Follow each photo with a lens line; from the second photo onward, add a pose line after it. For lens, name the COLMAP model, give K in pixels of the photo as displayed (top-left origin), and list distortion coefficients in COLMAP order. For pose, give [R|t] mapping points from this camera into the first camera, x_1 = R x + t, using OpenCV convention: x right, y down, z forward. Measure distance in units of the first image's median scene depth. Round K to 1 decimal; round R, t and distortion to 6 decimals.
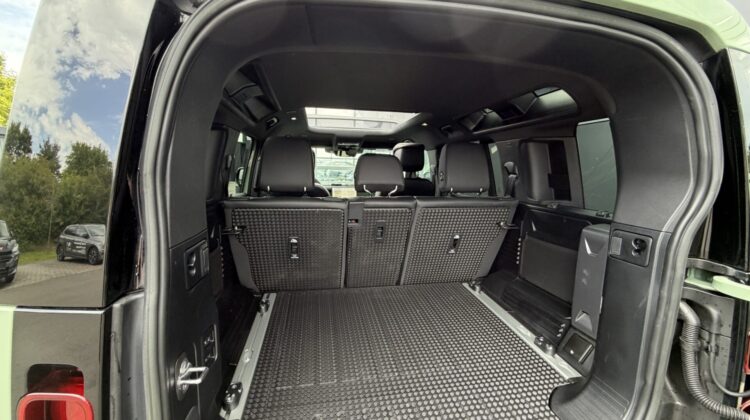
lens RADIAL K [[298.4, 0, 371.9], [0, 298.4, 207.6], [0, 0, 1]] dist [-0.002159, -0.000149]
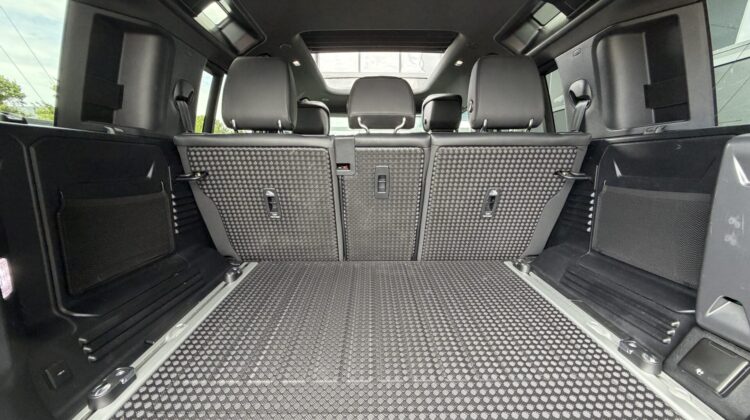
lens RADIAL K [[298.4, 0, 371.9], [0, 298.4, 207.6], [0, 0, 1]] dist [-0.002159, -0.000149]
pose [[0.984732, 0.004753, -0.174012, 0.134618], [-0.002135, 0.999882, 0.015229, 0.134577], [0.174064, -0.014624, 0.984626, 0.276544]]
